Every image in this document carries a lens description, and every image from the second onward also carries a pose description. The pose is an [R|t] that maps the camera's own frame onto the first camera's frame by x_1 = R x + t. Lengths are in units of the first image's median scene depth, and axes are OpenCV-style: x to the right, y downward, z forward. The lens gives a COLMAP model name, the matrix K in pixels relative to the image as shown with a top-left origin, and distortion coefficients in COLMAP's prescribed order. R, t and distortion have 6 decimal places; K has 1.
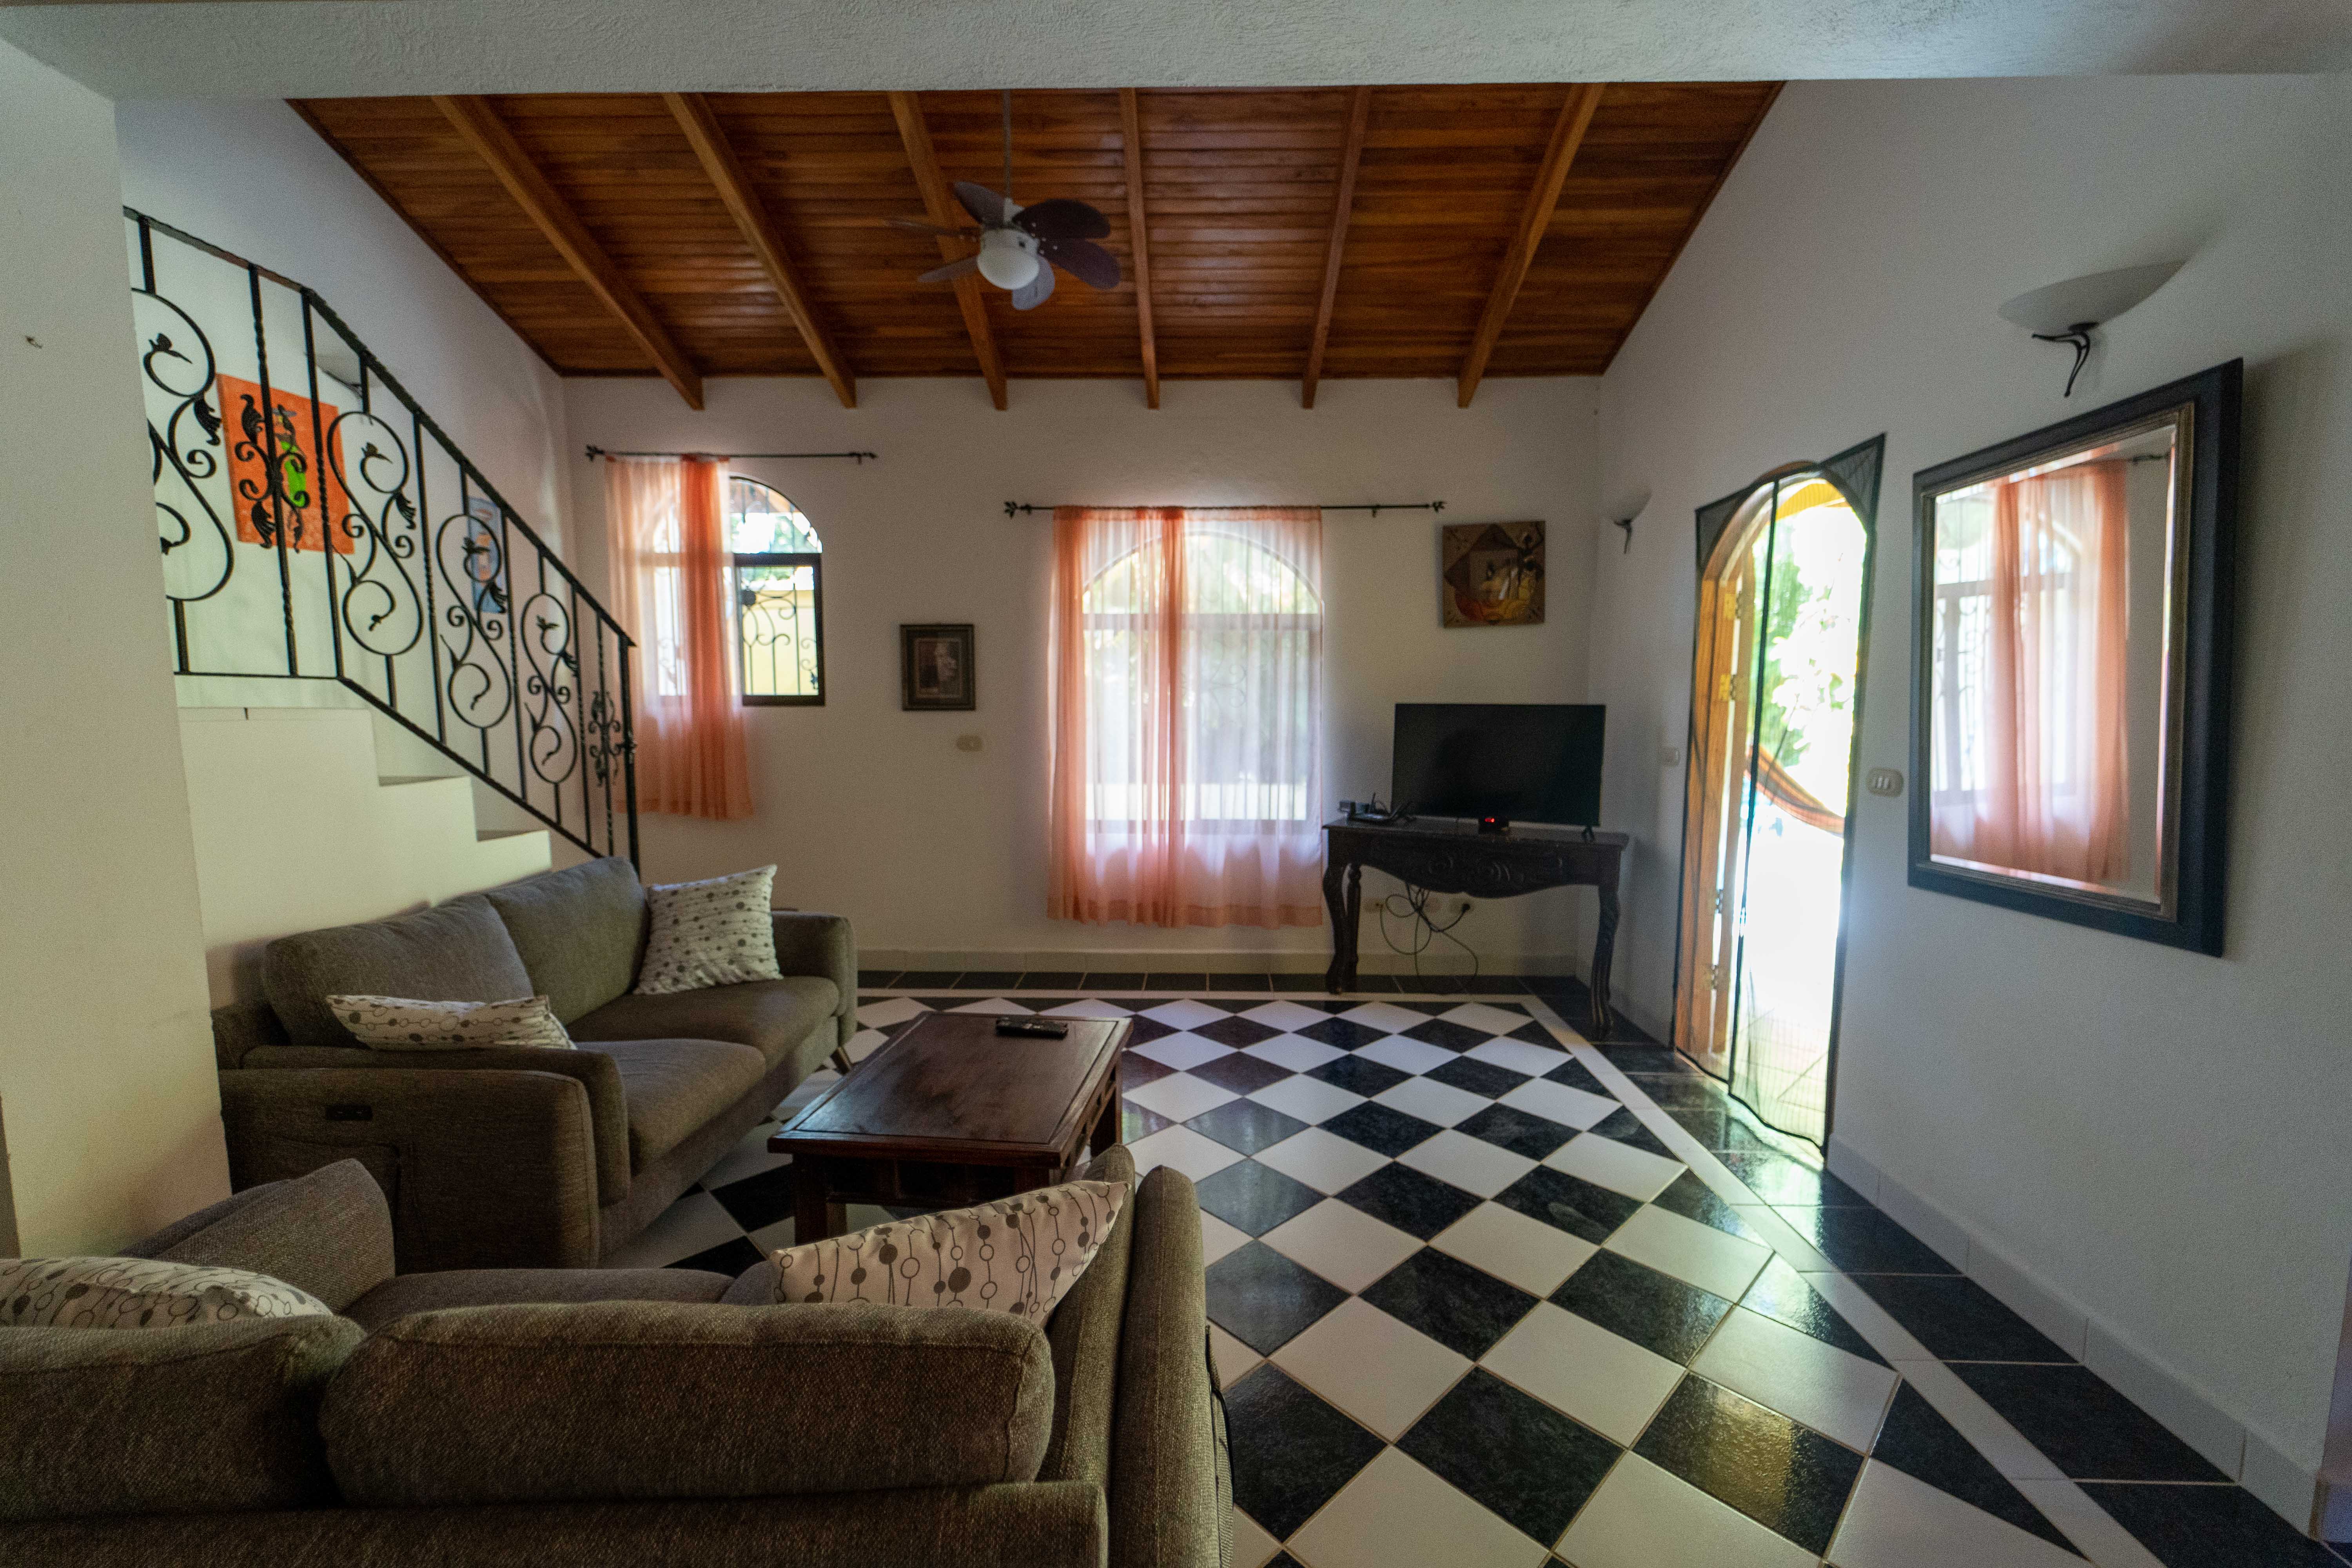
lens RADIAL K [[951.0, 0, 1190.1], [0, 951.0, 787.4], [0, 0, 1]] dist [0.005693, -0.002423]
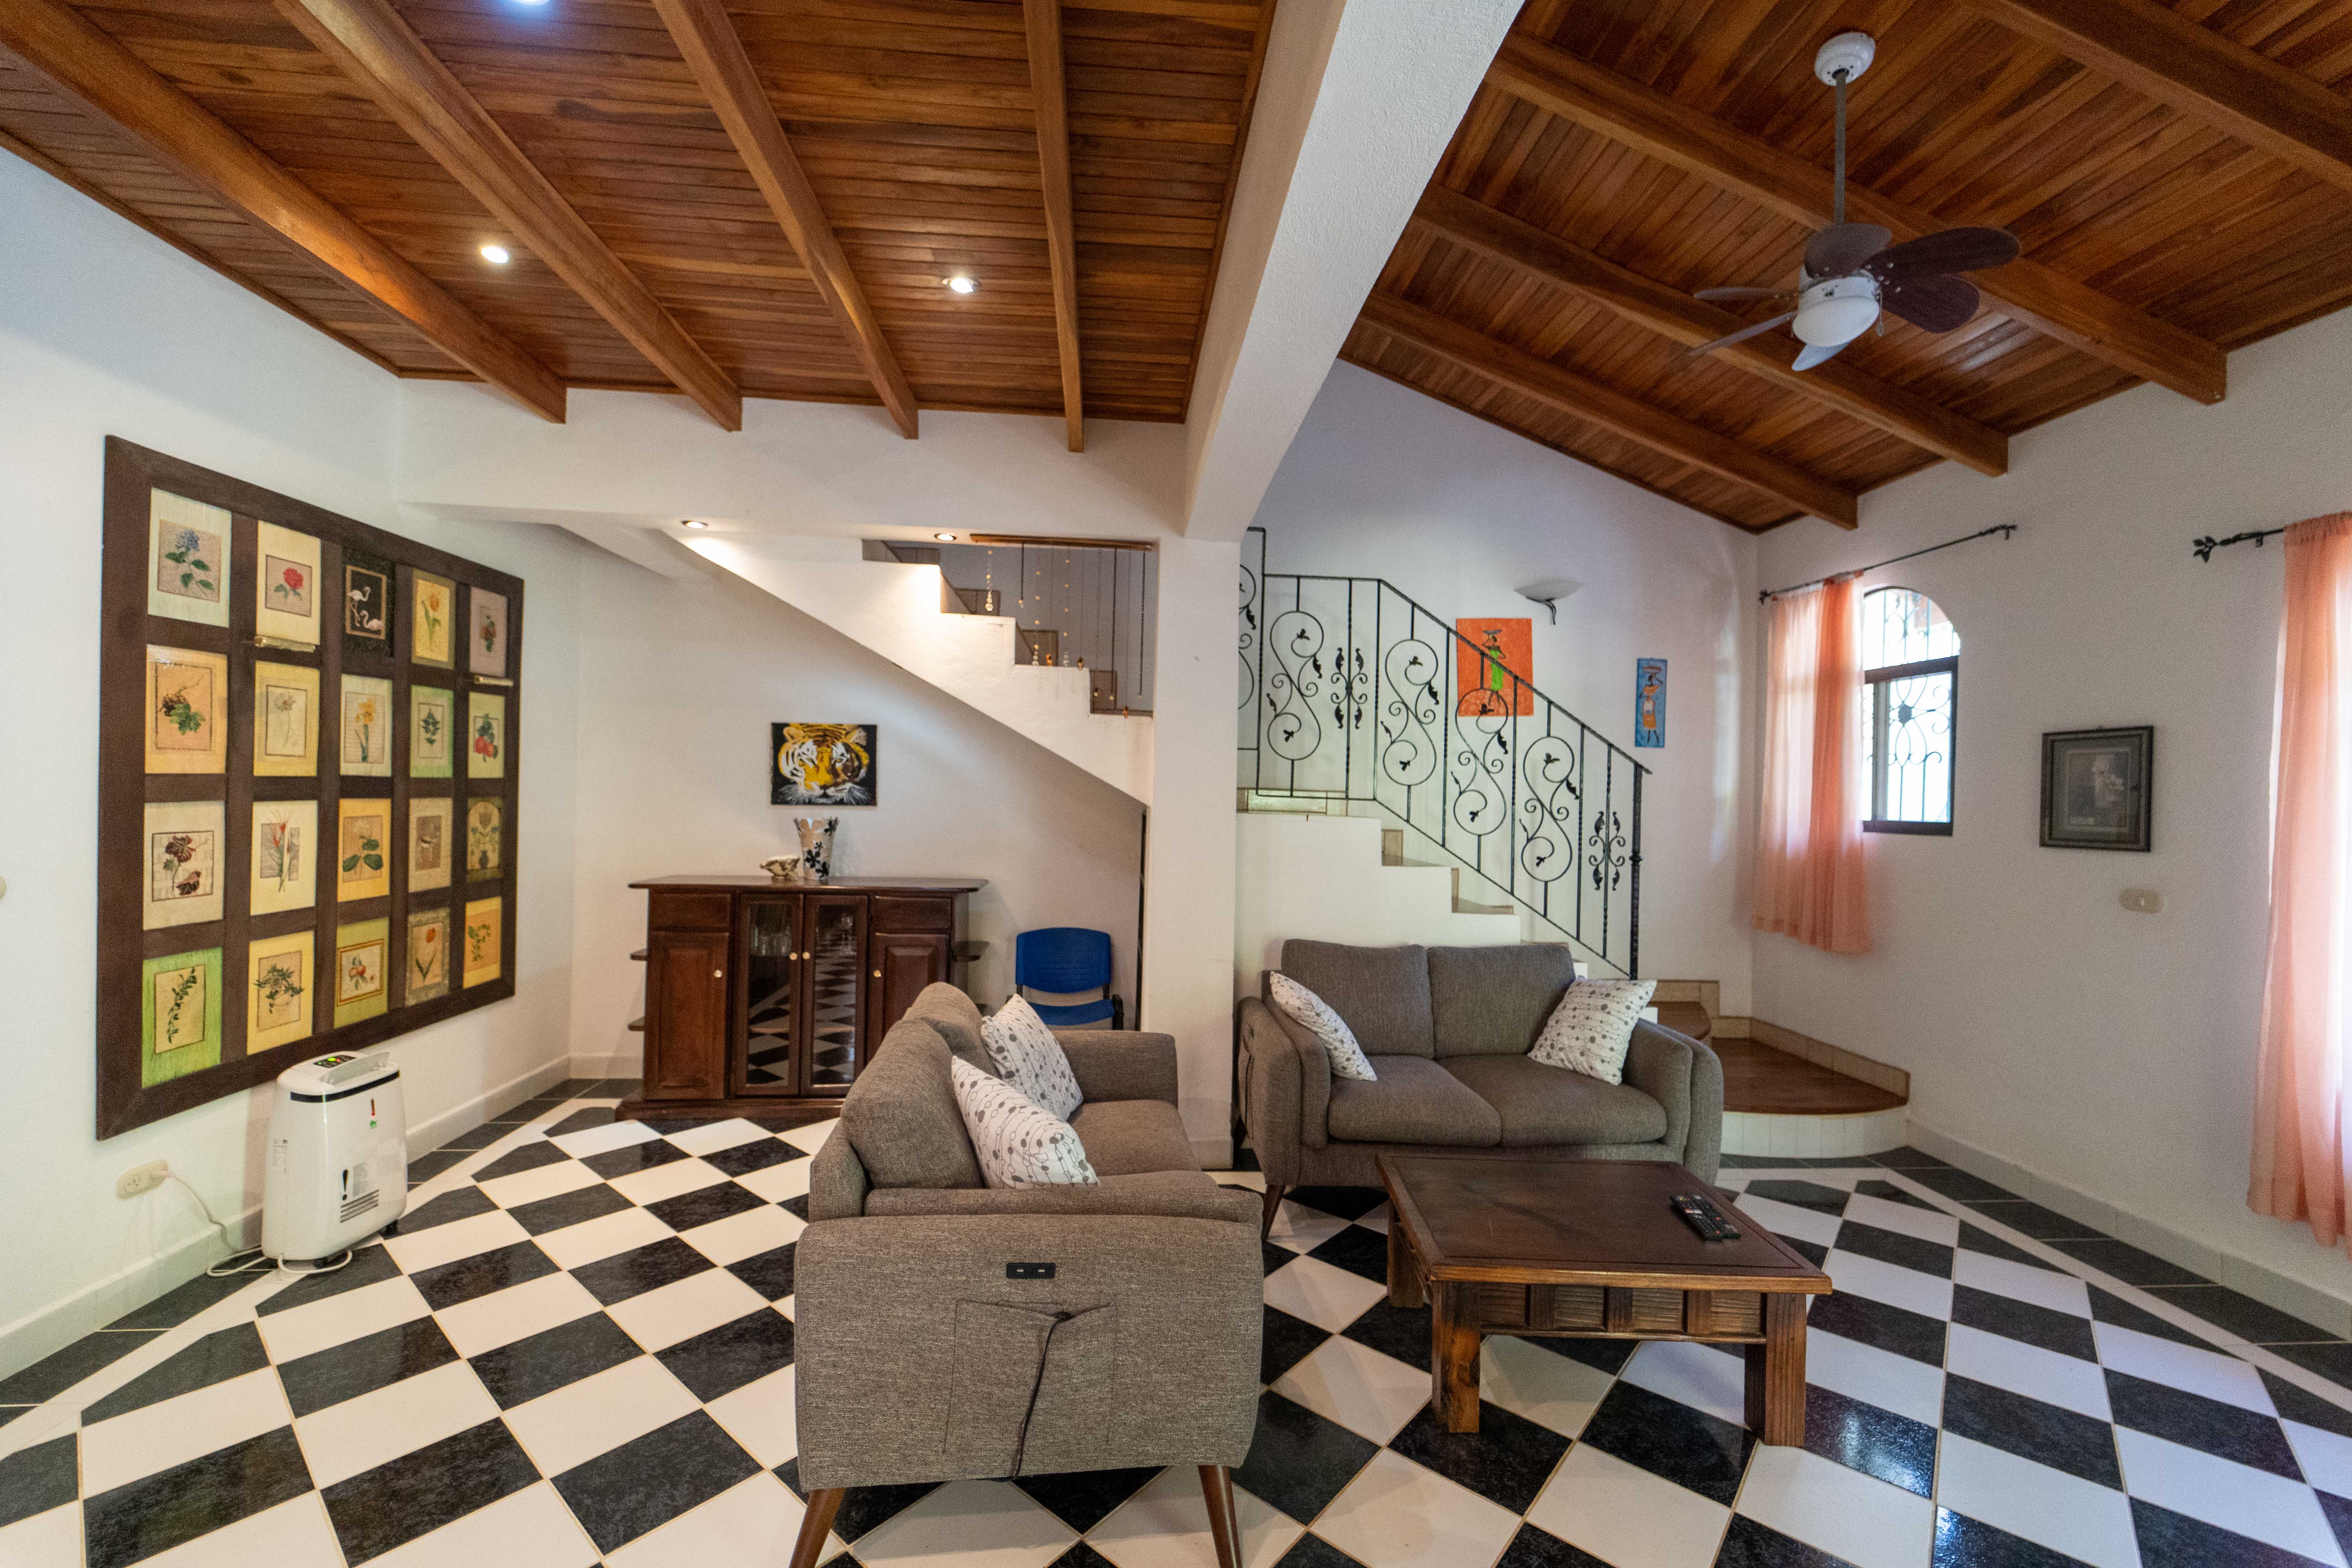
lens RADIAL K [[951.0, 0, 1186.4], [0, 951.0, 790.5], [0, 0, 1]] dist [0.005693, -0.002423]
pose [[0.107806, -0.004069, -0.994164, 0.388899], [-0.118466, 0.992814, -0.016910, -0.033386], [0.987088, 0.119598, 0.106549, 0.258962]]
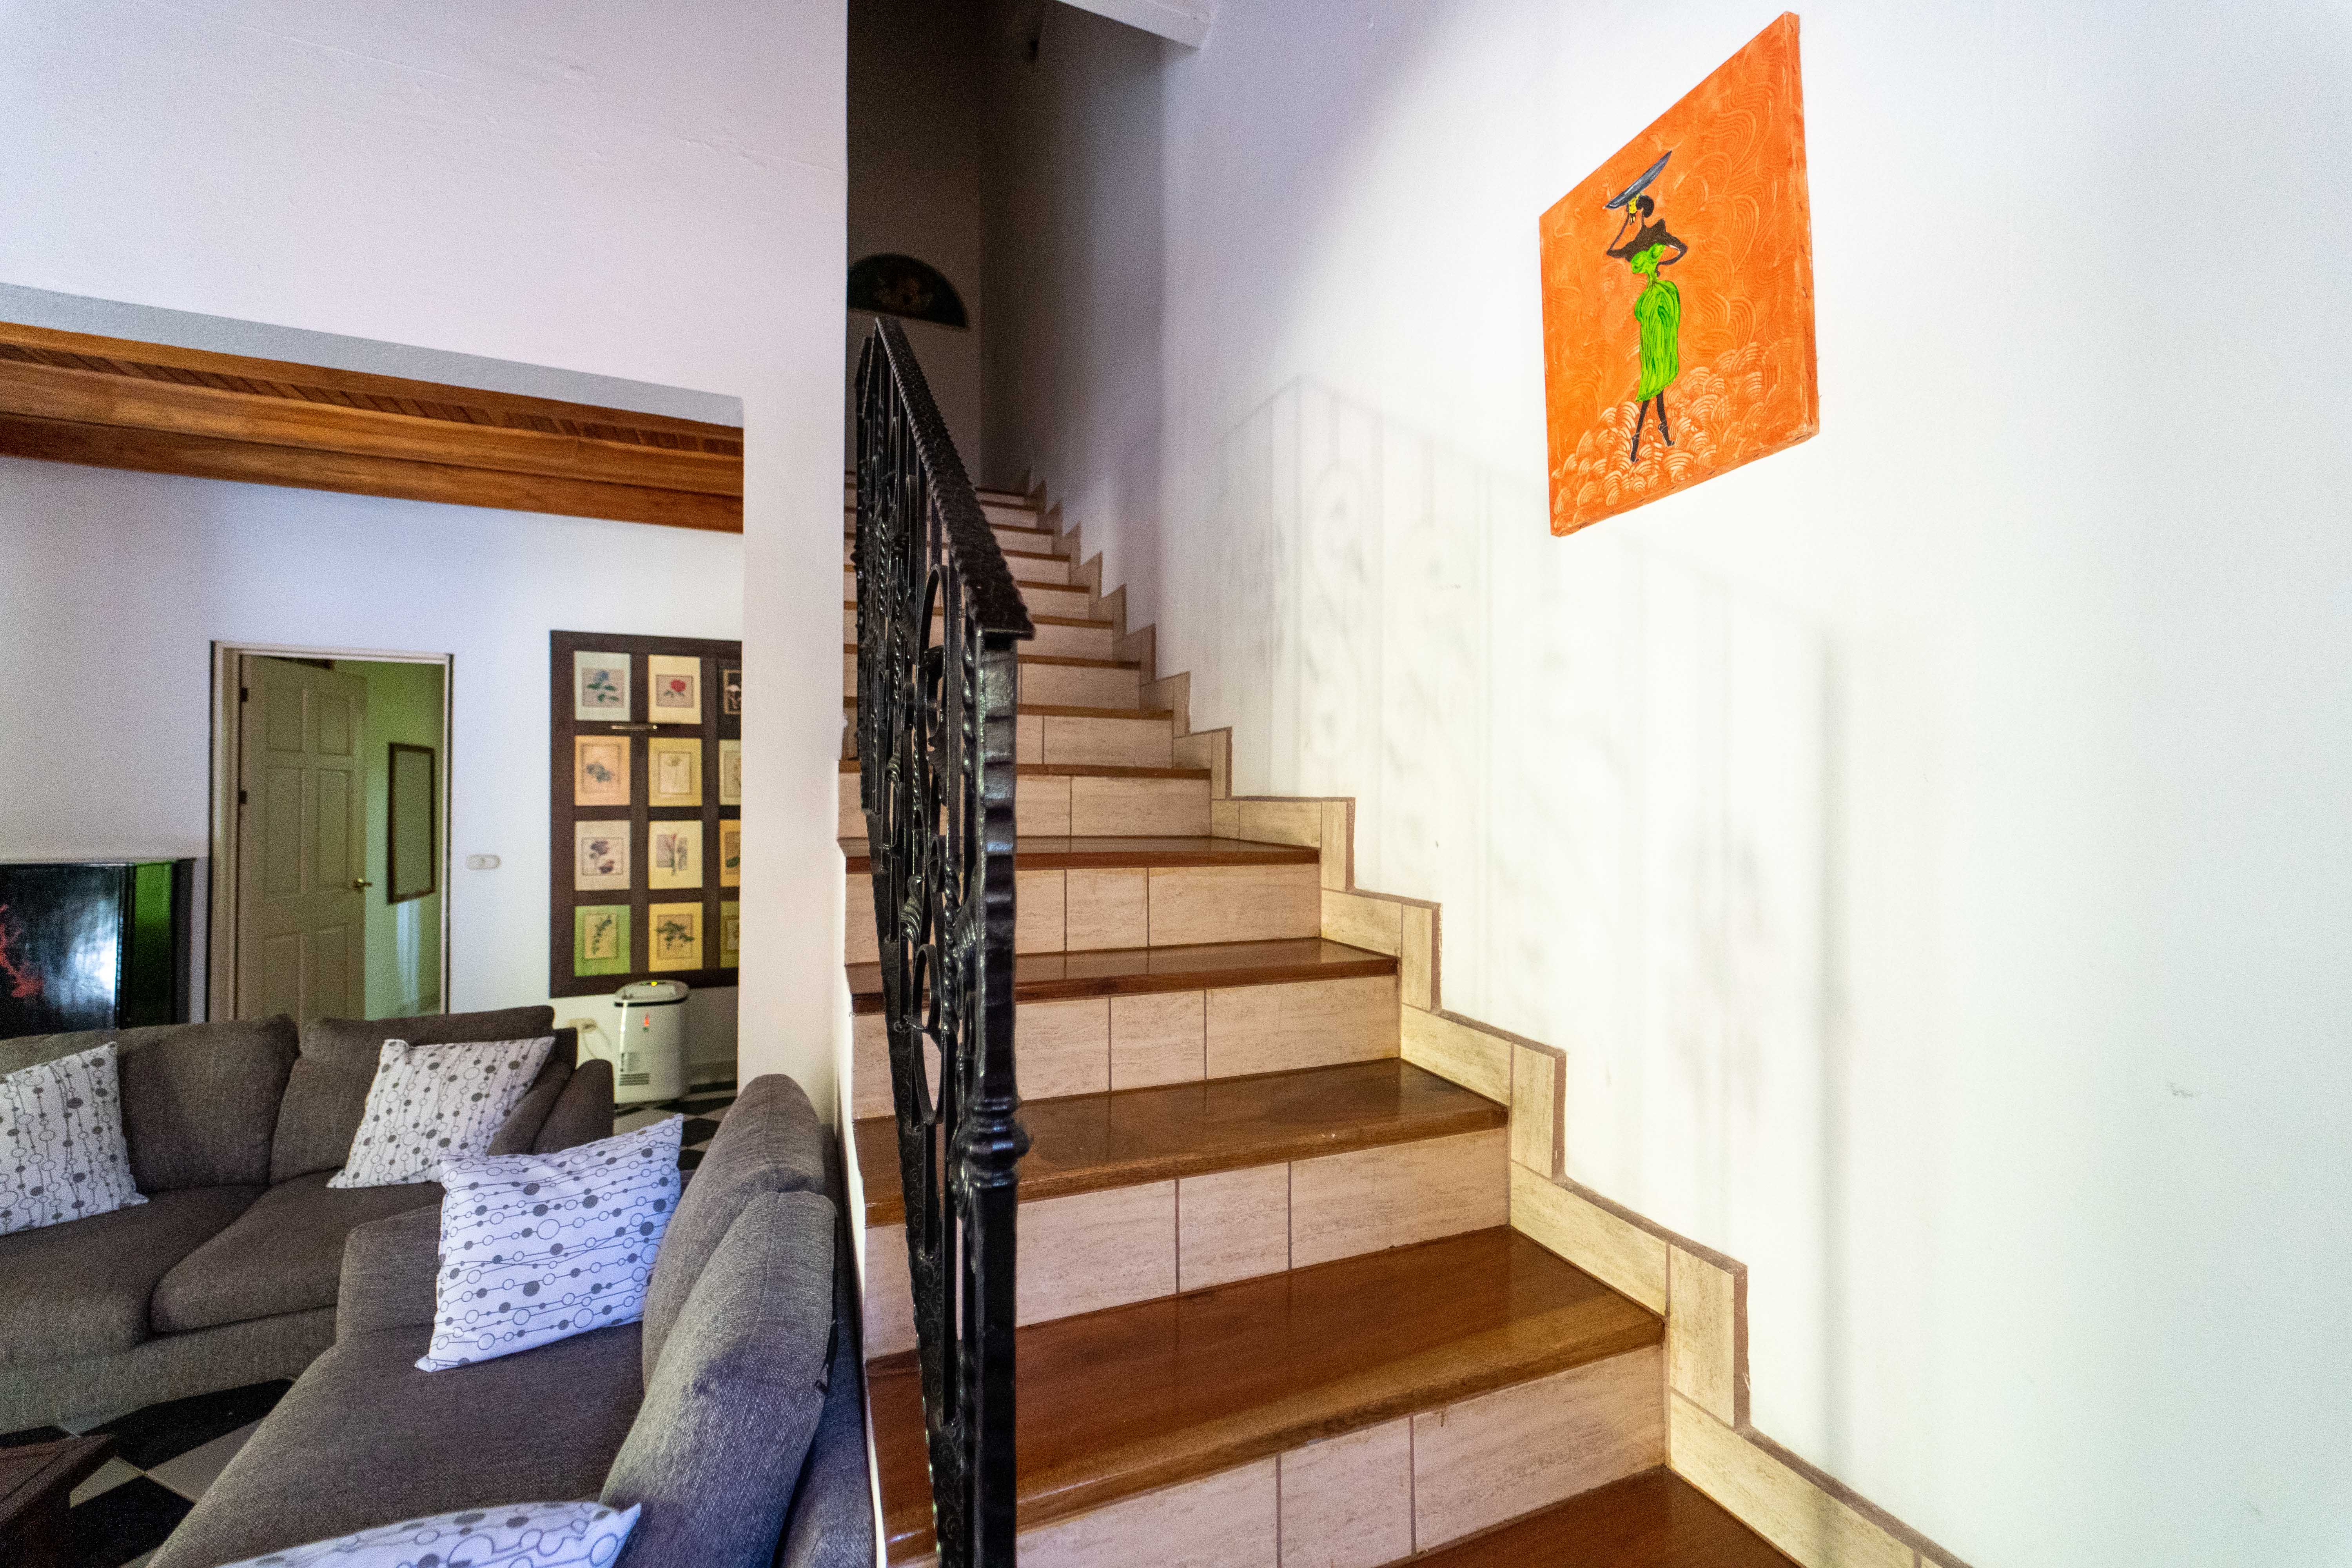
lens RADIAL K [[951.0, 0, 1182.9], [0, 951.0, 789.7], [0, 0, 1]] dist [0.005693, -0.002423]
pose [[-0.913066, -0.013158, -0.407601, -0.367056], [-0.047059, 0.996202, 0.073259, -0.100533], [0.405089, 0.086072, -0.910217, 0.885232]]
